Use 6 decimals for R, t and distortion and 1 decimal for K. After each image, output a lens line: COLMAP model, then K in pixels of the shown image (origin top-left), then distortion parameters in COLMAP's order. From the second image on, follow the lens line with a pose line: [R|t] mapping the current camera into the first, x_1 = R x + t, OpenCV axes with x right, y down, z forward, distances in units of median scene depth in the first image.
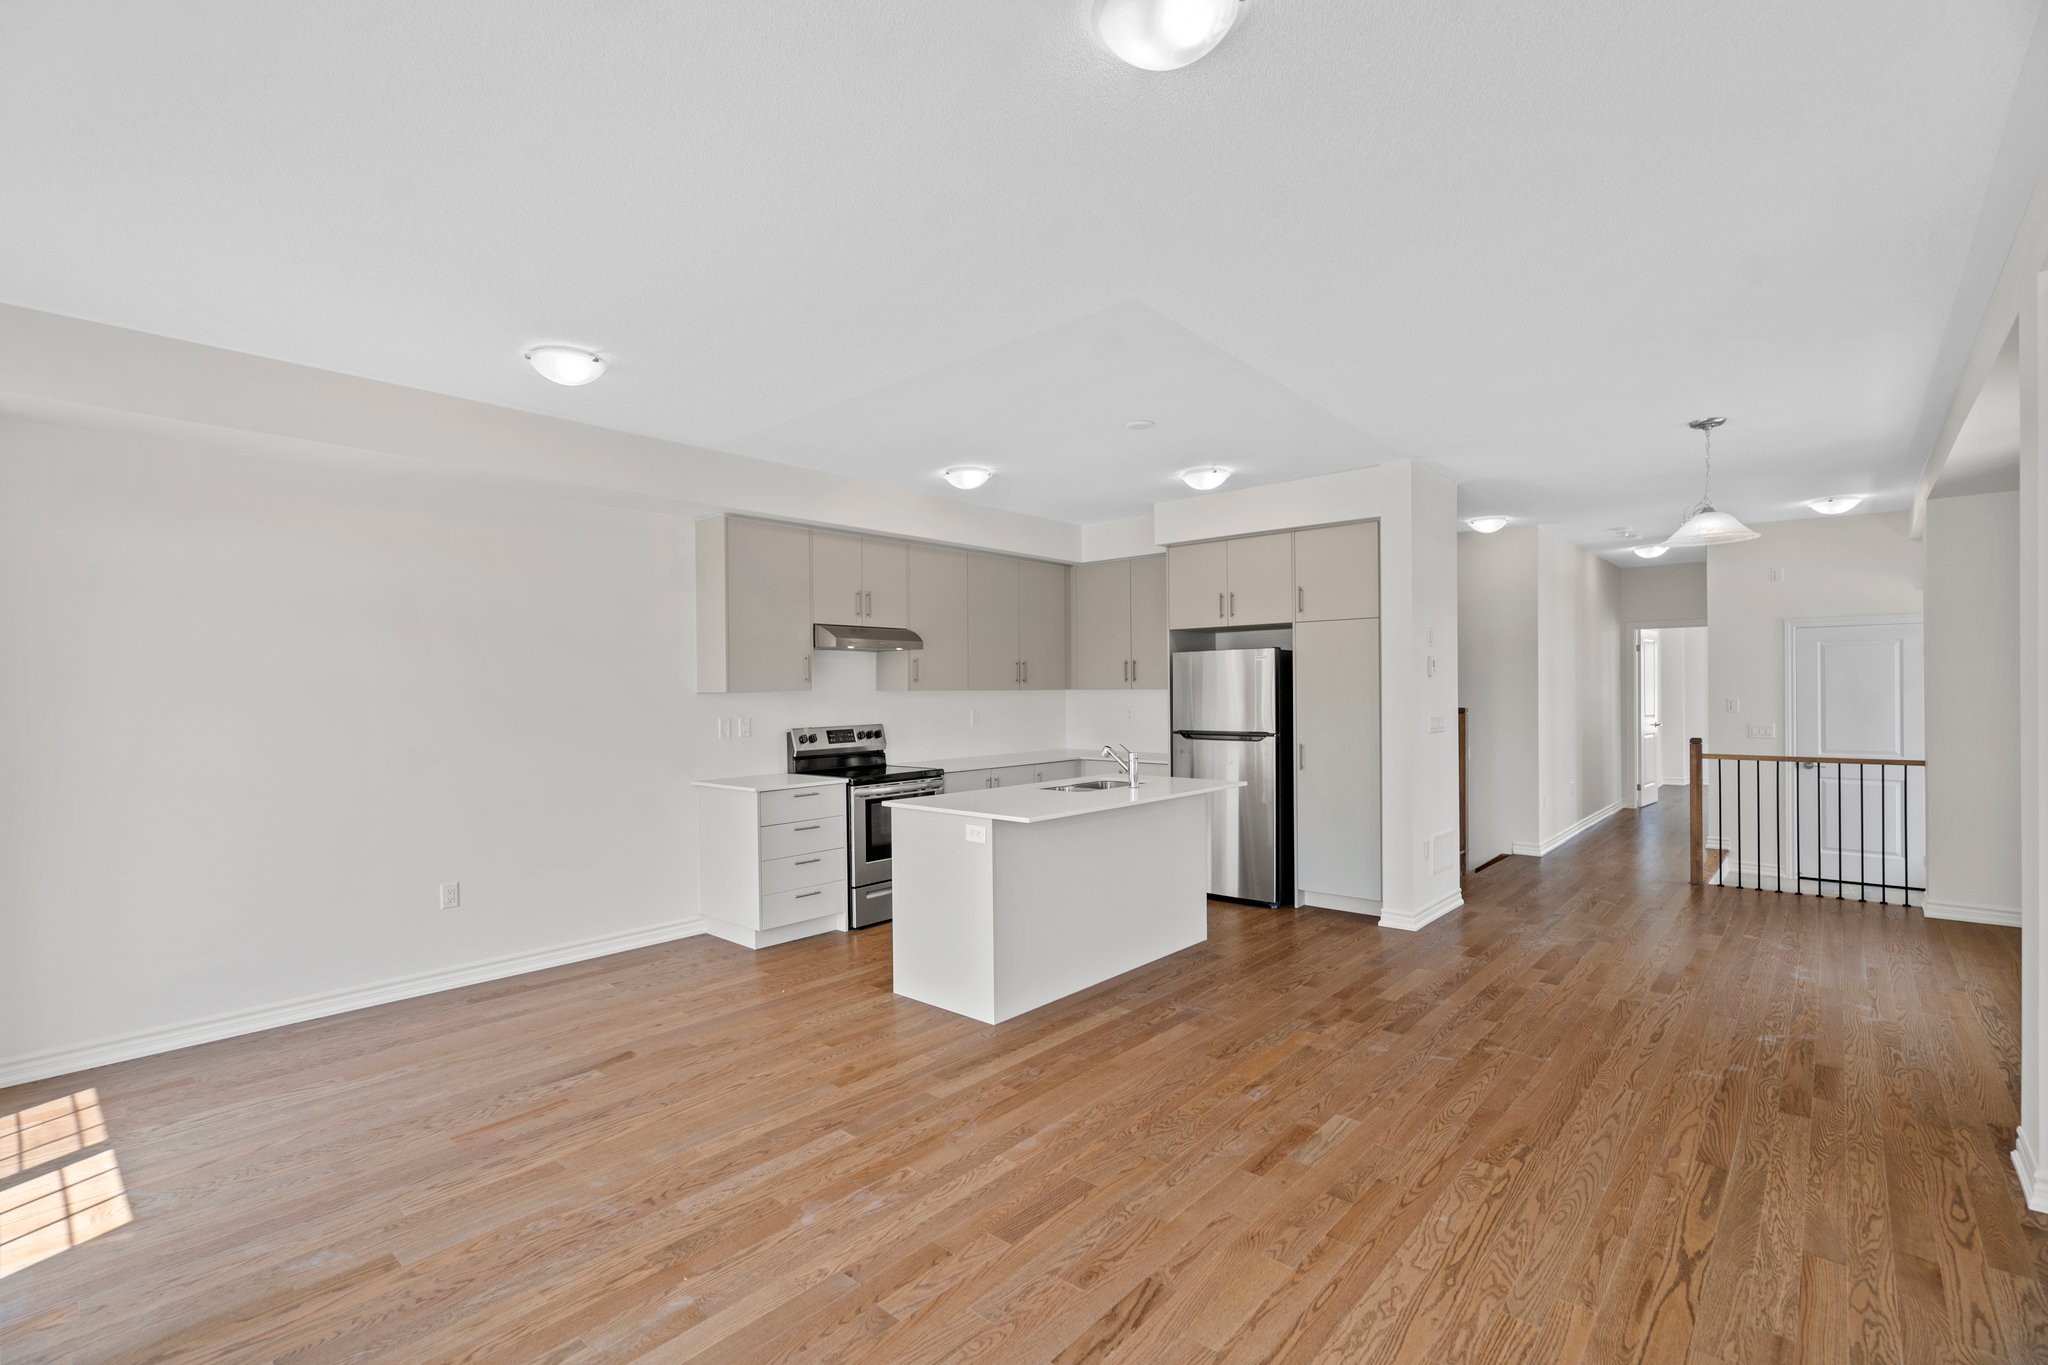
lens RADIAL K [[928.3, 0, 1015.0], [0, 928.3, 688.8], [0, 0, 1]] dist [-0.003297, 0.001517]
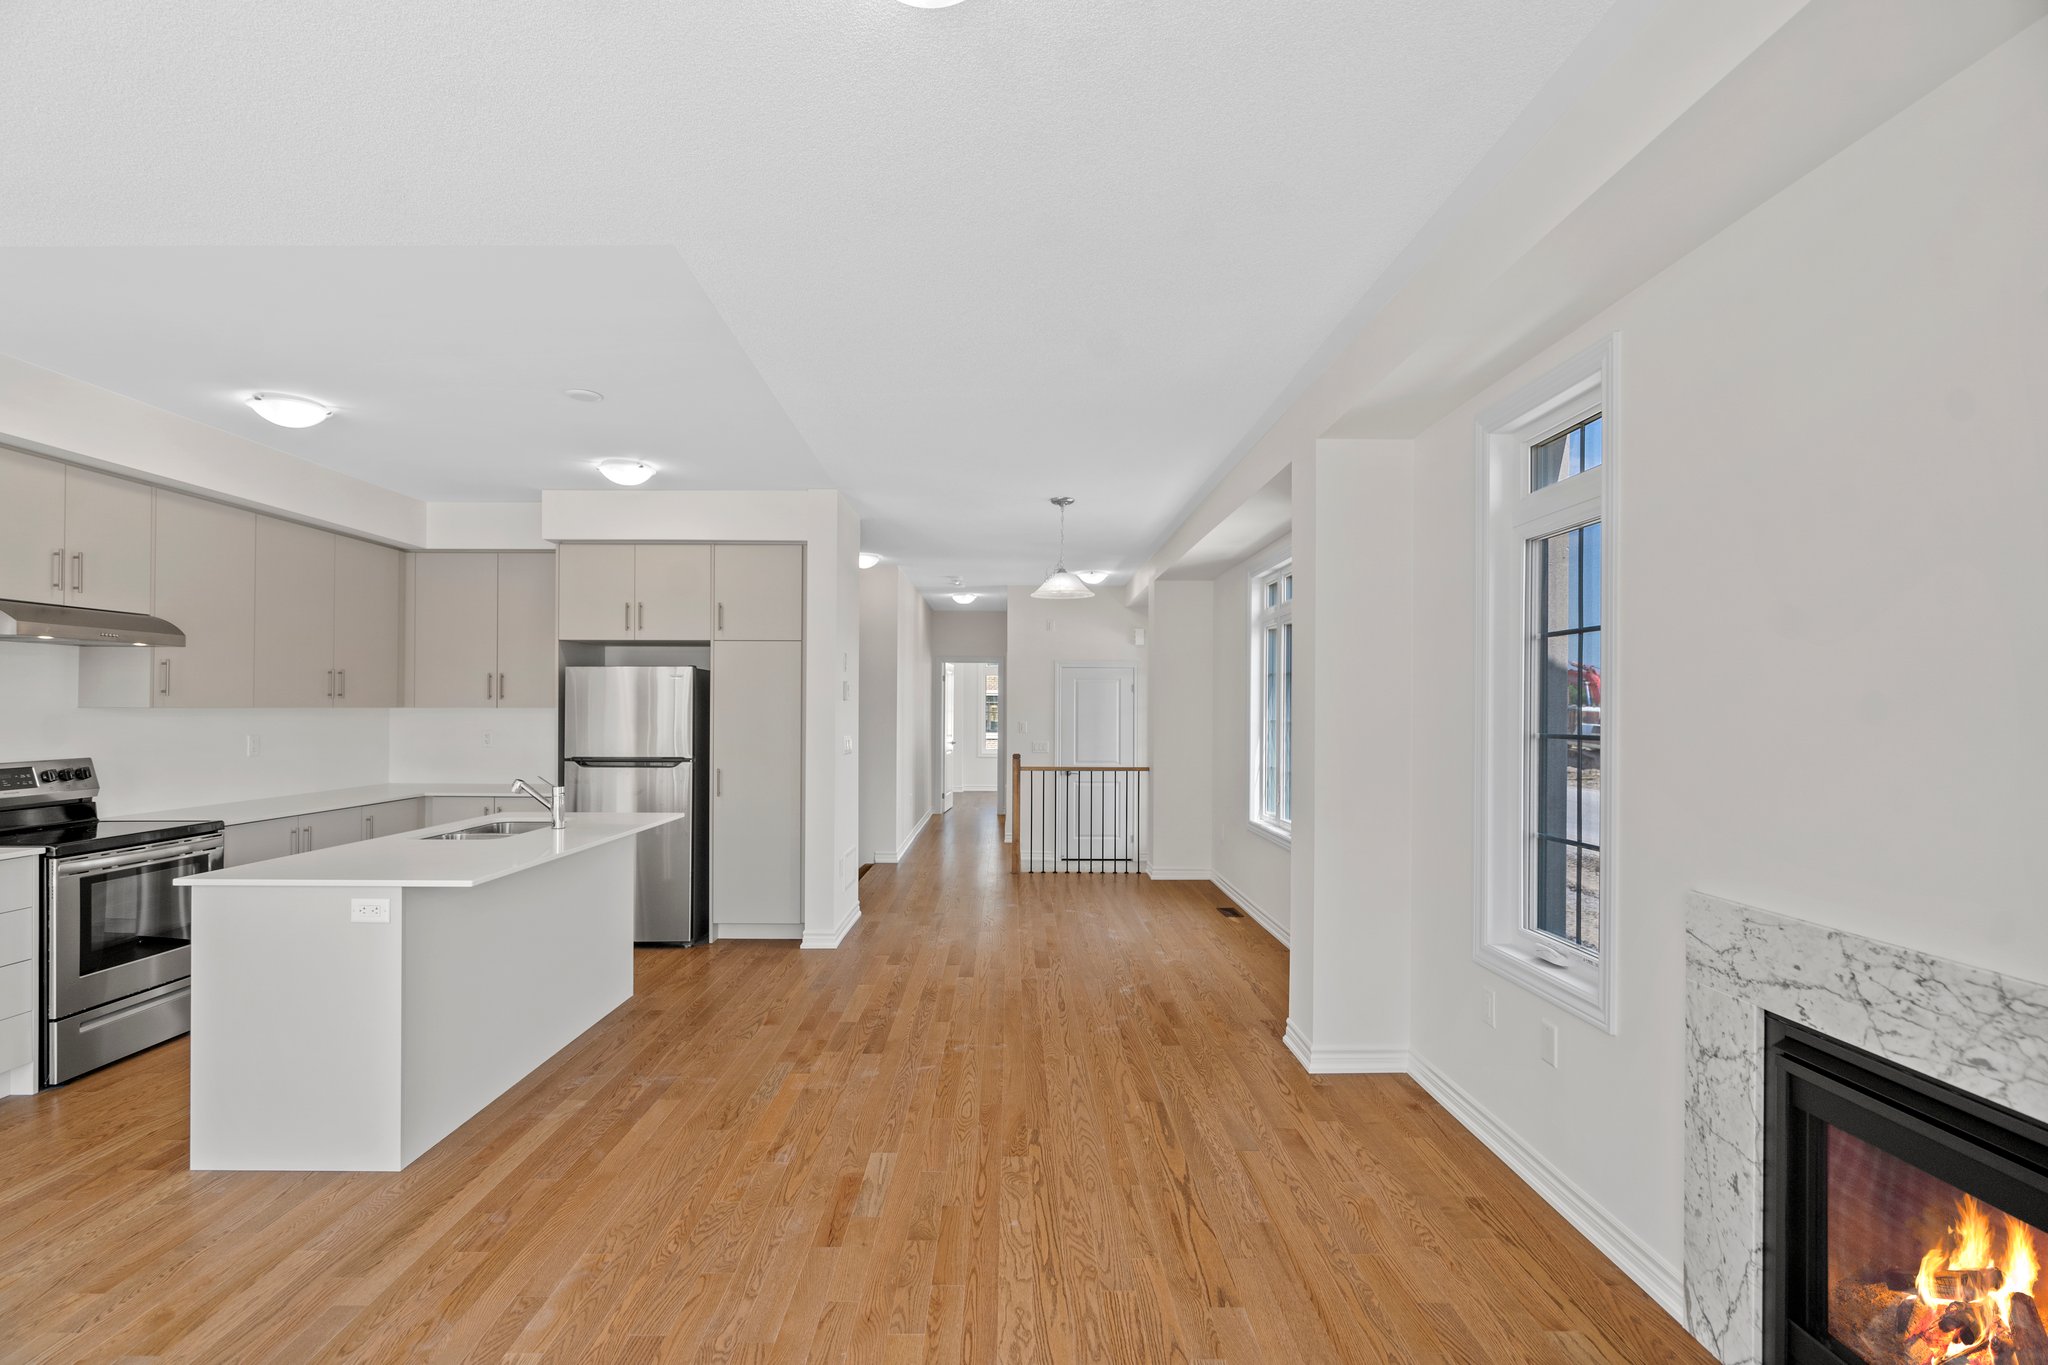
lens RADIAL K [[928.3, 0, 1012.0], [0, 928.3, 701.1], [0, 0, 1]] dist [-0.003297, 0.001517]
pose [[0.744538, 0.017450, 0.667352, -0.141856], [-0.012310, 0.999847, -0.012410, -0.002683], [-0.667467, 0.001024, 0.744639, 0.125861]]
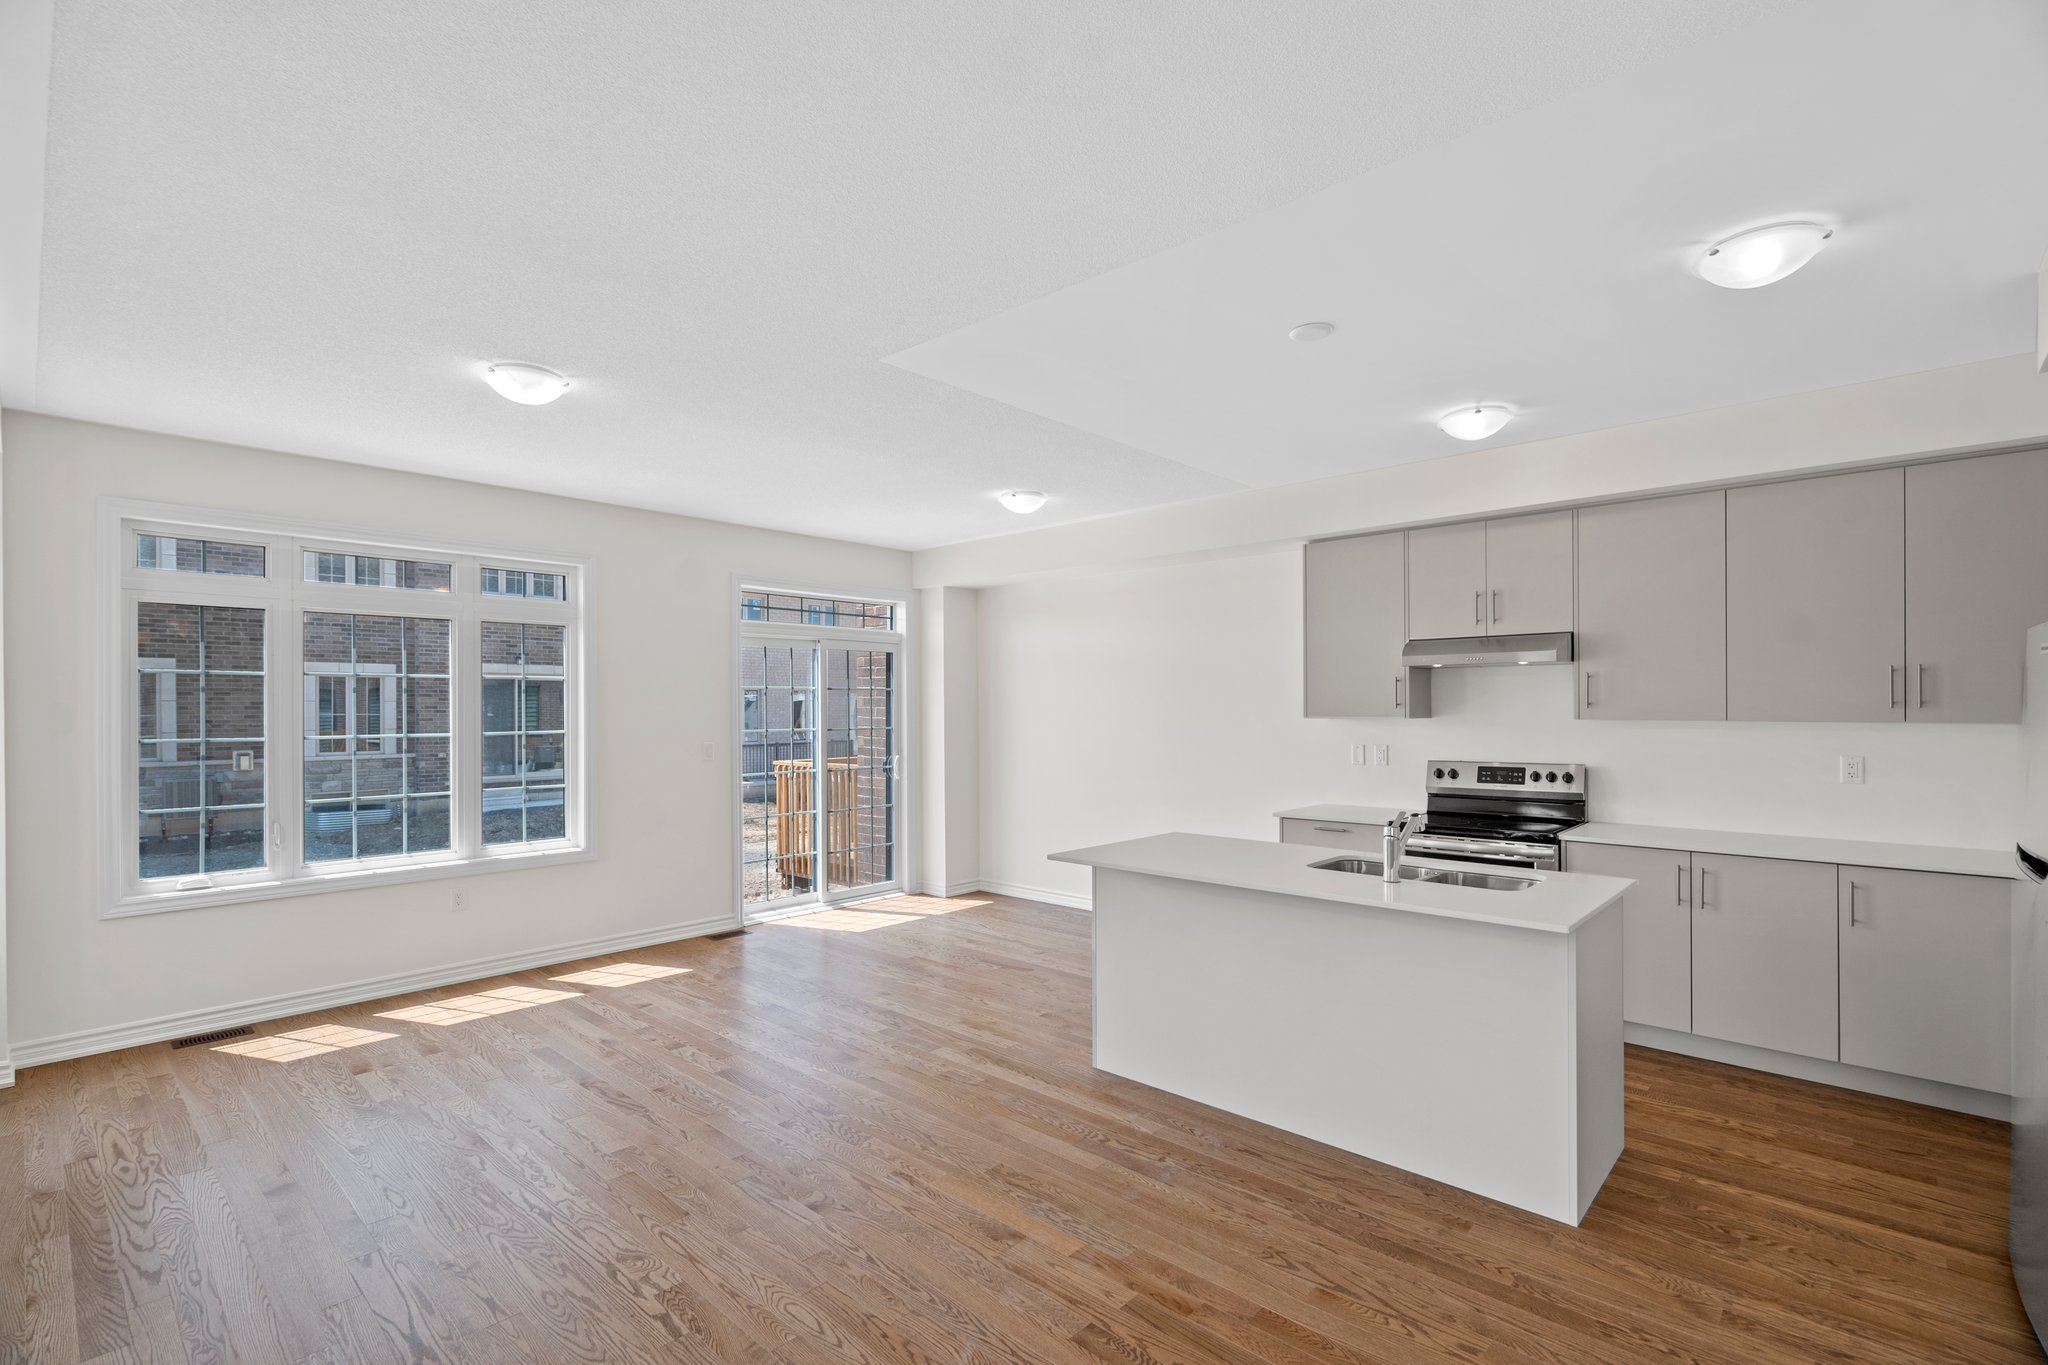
lens RADIAL K [[928.3, 0, 1007.3], [0, 928.3, 699.9], [0, 0, 1]] dist [-0.003297, 0.001517]
pose [[-0.027771, 0.000610, -0.999614, 0.864463], [0.005946, 0.999982, 0.000445, -0.022222], [0.999597, -0.005932, -0.027774, 0.851206]]
